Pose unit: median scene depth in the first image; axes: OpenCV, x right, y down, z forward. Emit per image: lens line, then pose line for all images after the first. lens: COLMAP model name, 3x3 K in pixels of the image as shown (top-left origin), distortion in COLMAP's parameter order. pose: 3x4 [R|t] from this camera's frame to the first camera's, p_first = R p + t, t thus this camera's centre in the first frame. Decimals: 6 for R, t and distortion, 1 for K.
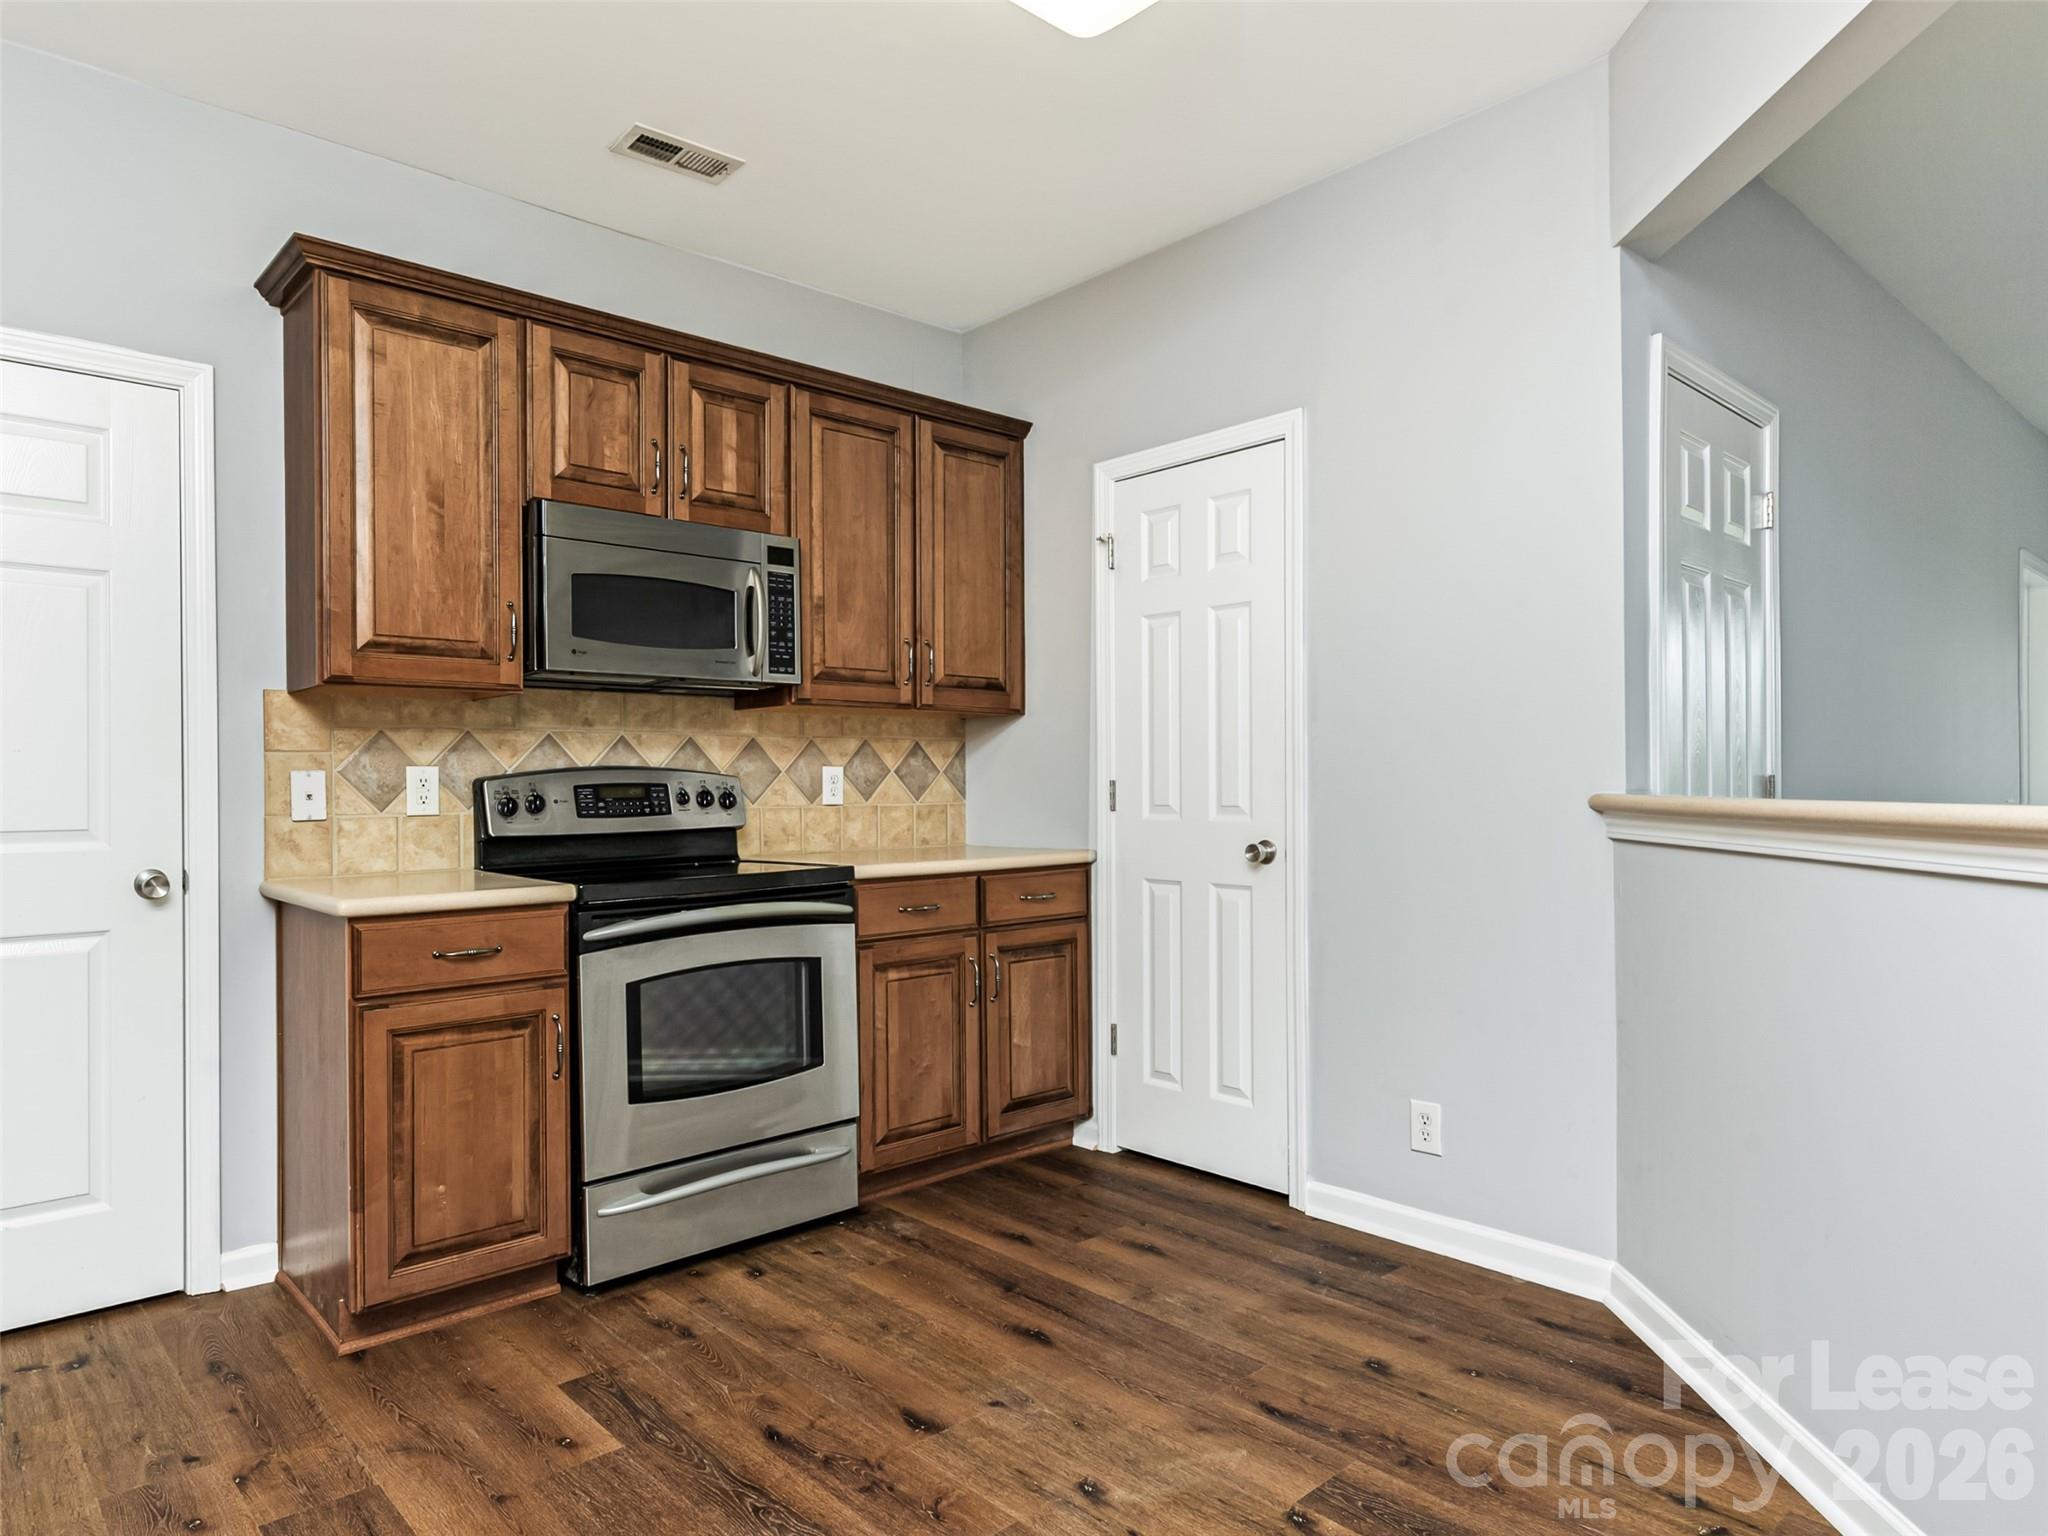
lens RADIAL K [[1239.0, 0, 1016.8], [0, 1239.0, 770.3], [0, 0, 1]] dist [0.031403, -0.000100]
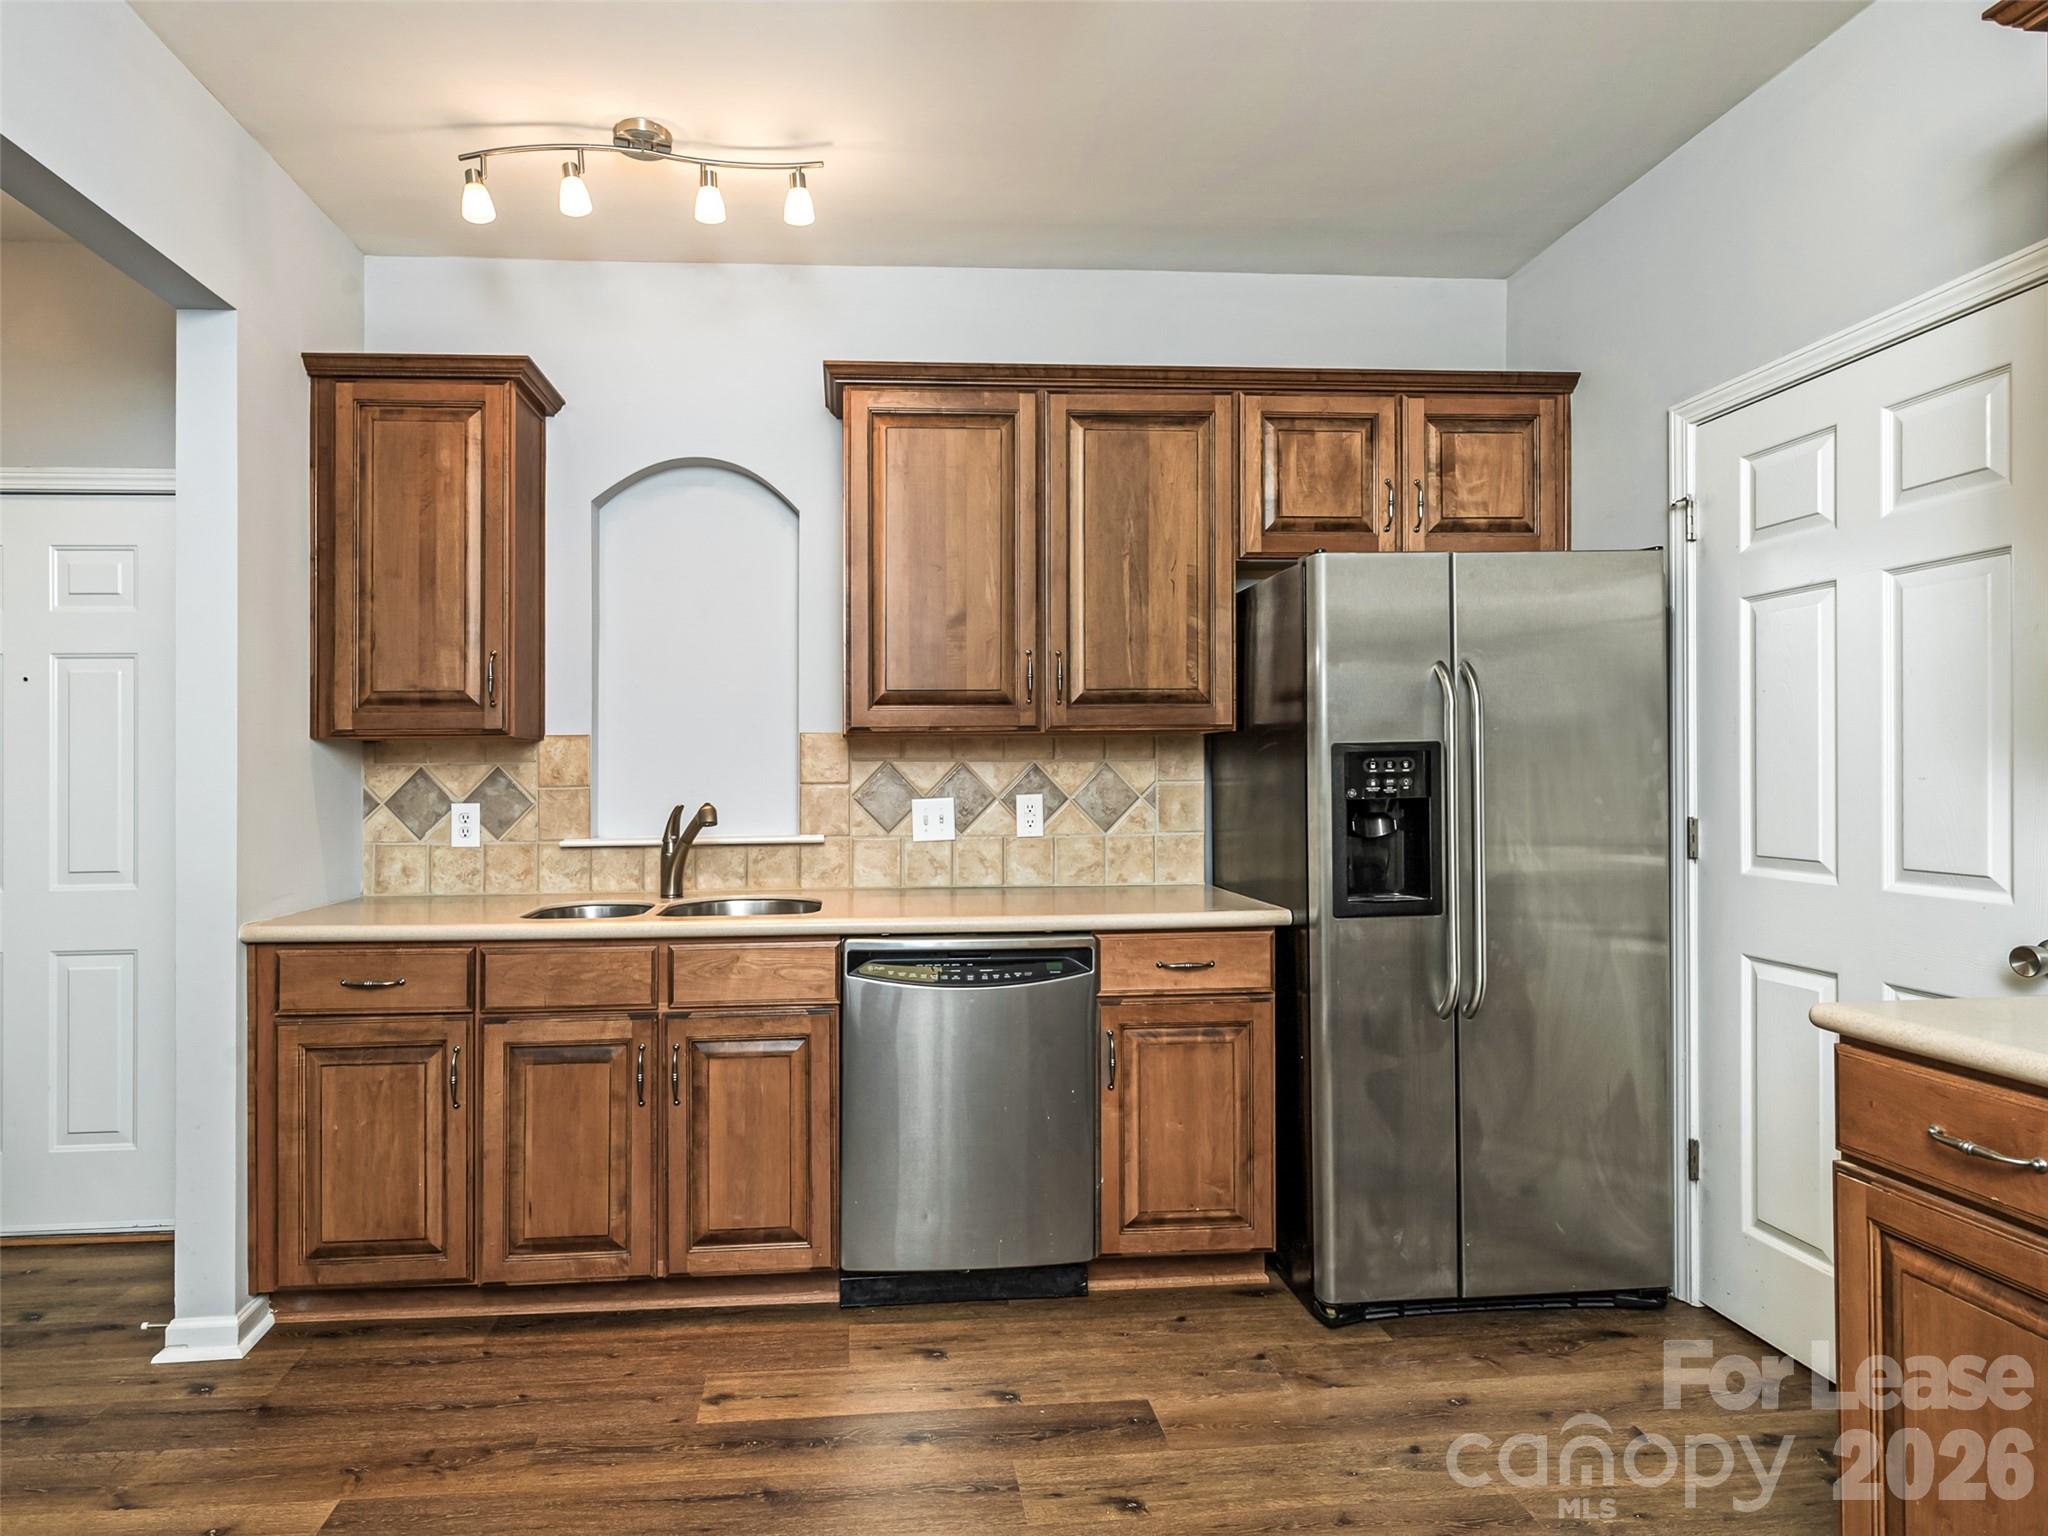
lens RADIAL K [[1140.1, 0, 1023.4], [0, 1140.1, 787.0], [0, 0, 1]] dist [0.001853, -0.003491]
pose [[0.758208, -0.000217, -0.652013, 0.221941], [-0.006956, 0.999940, -0.008422, -0.001746], [0.651976, 0.010920, 0.758161, 0.203581]]
